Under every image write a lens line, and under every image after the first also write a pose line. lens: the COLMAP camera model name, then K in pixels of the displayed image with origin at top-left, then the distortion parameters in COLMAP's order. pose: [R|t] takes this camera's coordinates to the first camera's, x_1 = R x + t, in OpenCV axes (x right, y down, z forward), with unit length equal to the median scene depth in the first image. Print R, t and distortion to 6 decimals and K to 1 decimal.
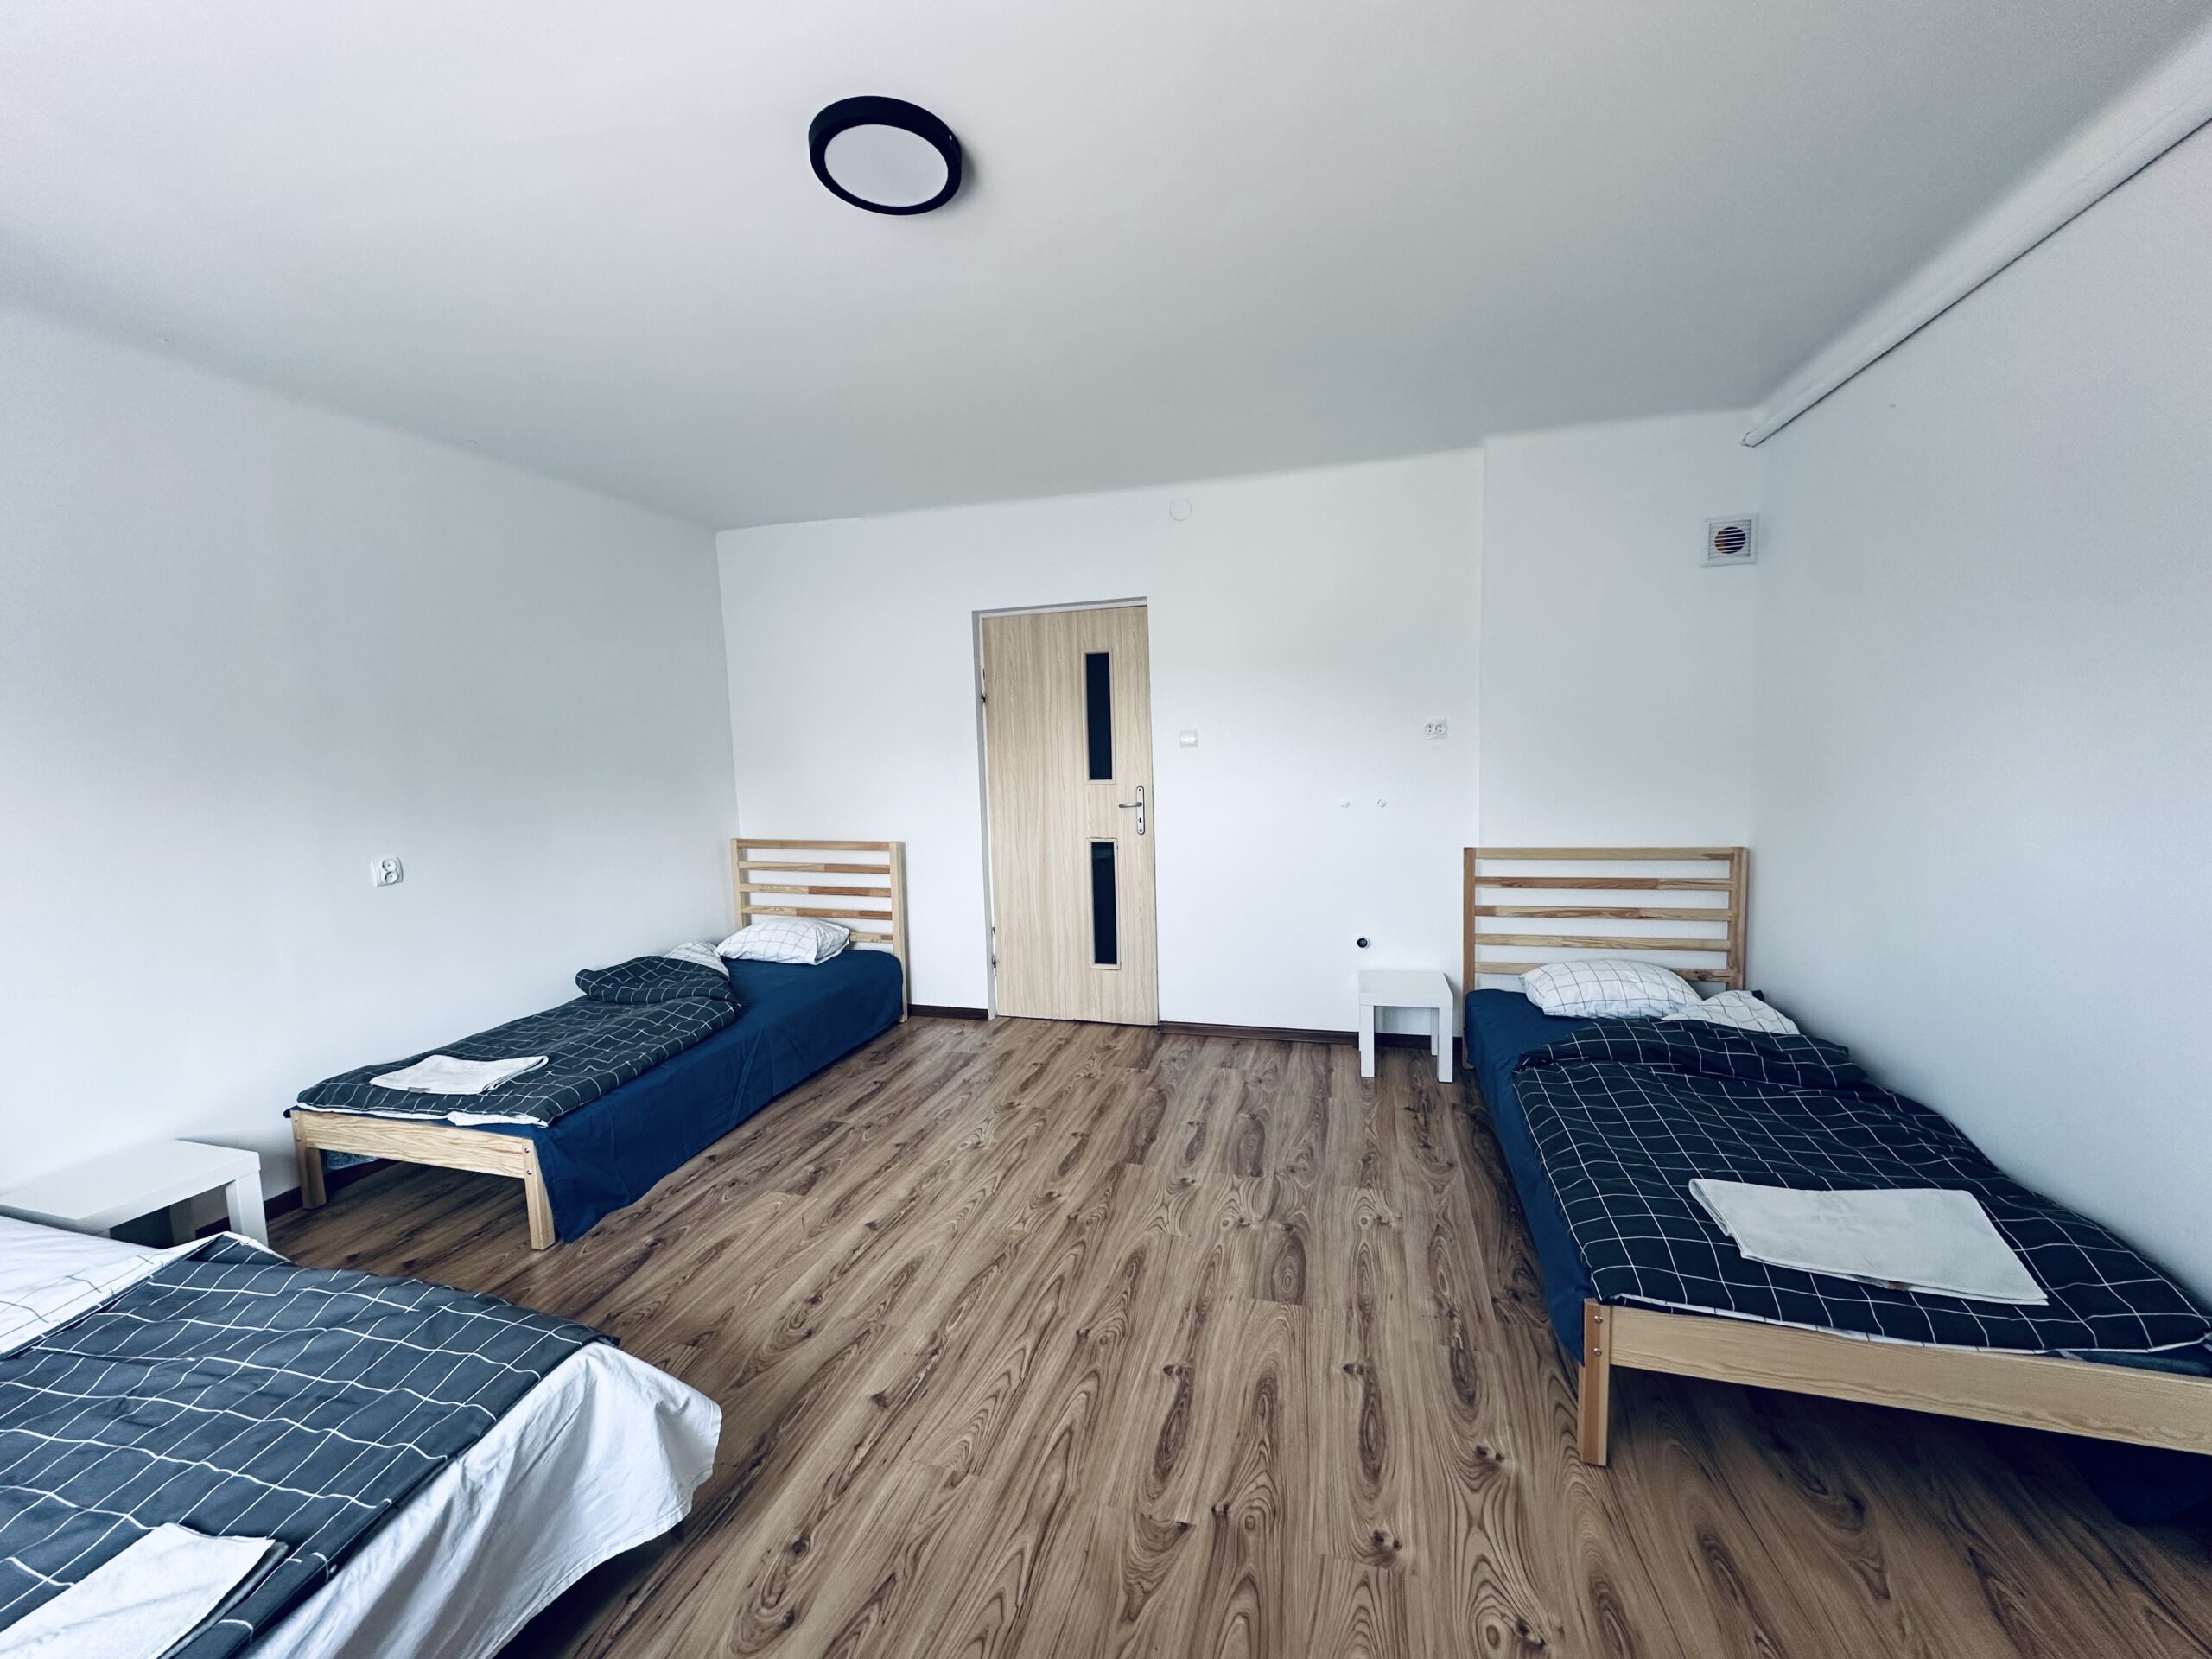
lens RADIAL K [[880.4, 0, 1112.2], [0, 880.4, 835.8], [0, 0, 1]] dist [0.004533, 0.000243]
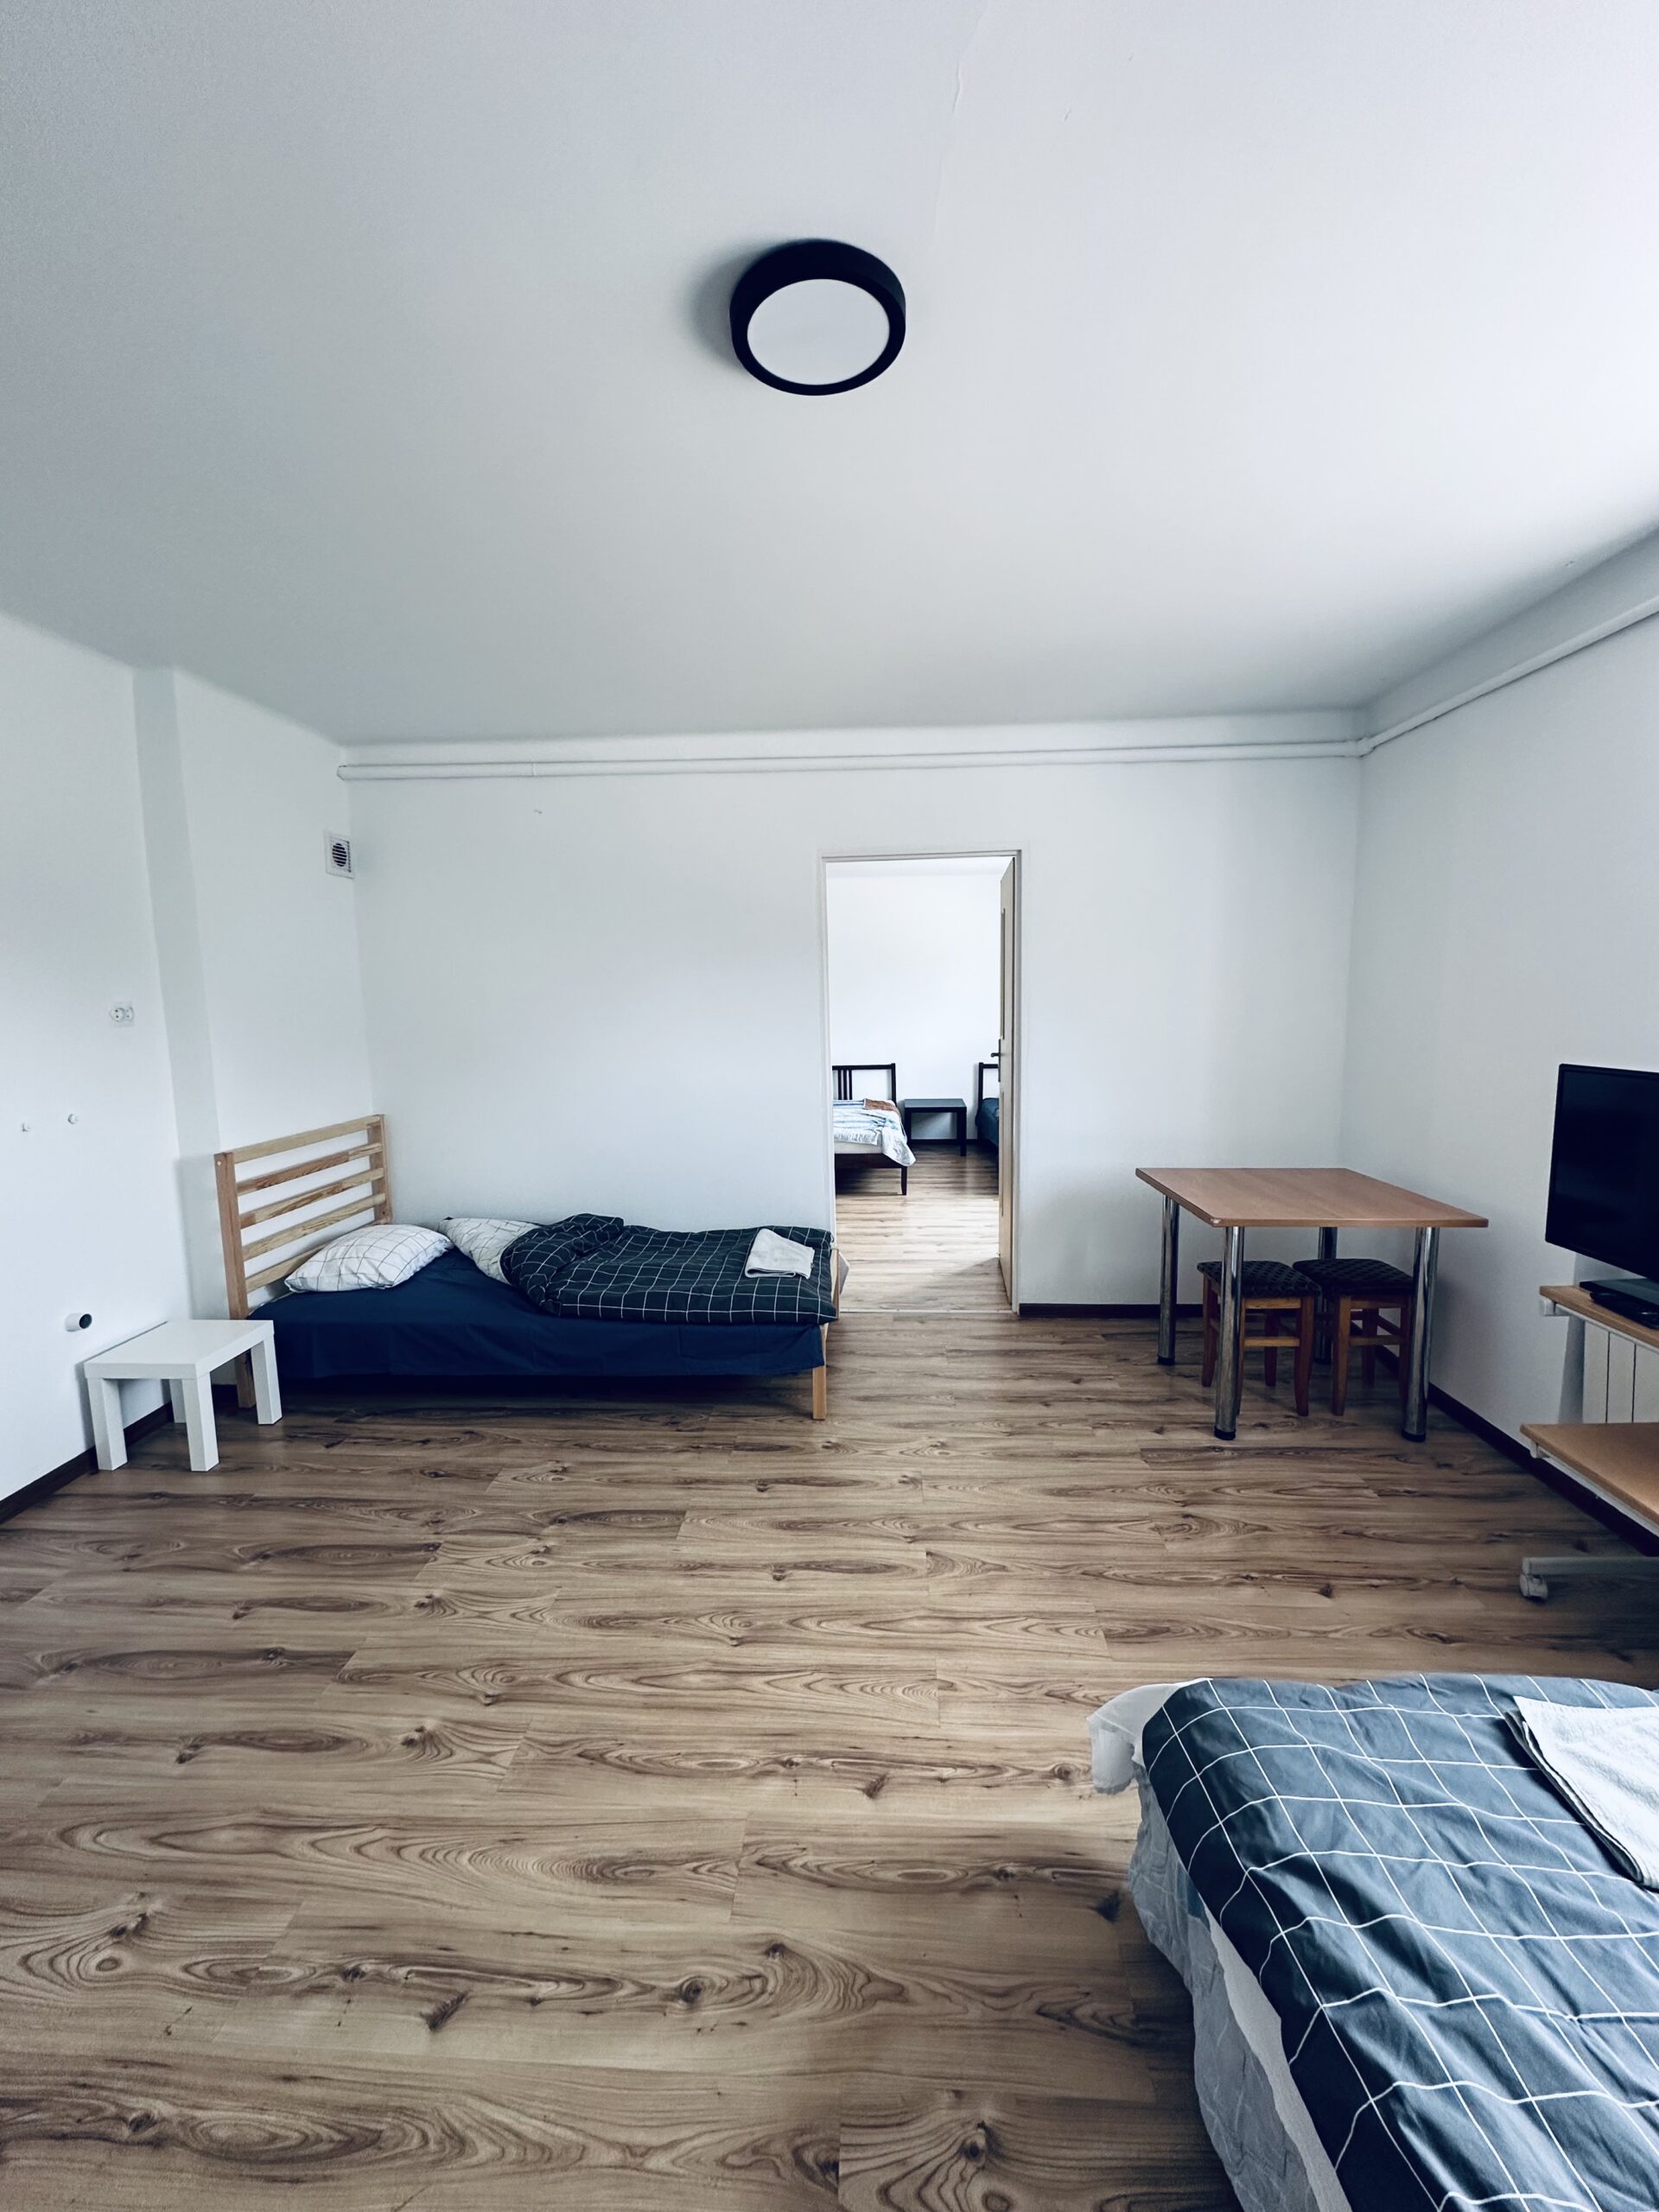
lens RADIAL K [[880.4, 0, 827.1], [0, 880.4, 1108.1], [0, 0, 1]] dist [0.004533, 0.000243]
pose [[-0.221389, -0.085909, 0.971394, -0.852890], [0.119684, 0.986188, 0.114494, -0.088365], [-0.967813, 0.141608, -0.208049, 0.944633]]
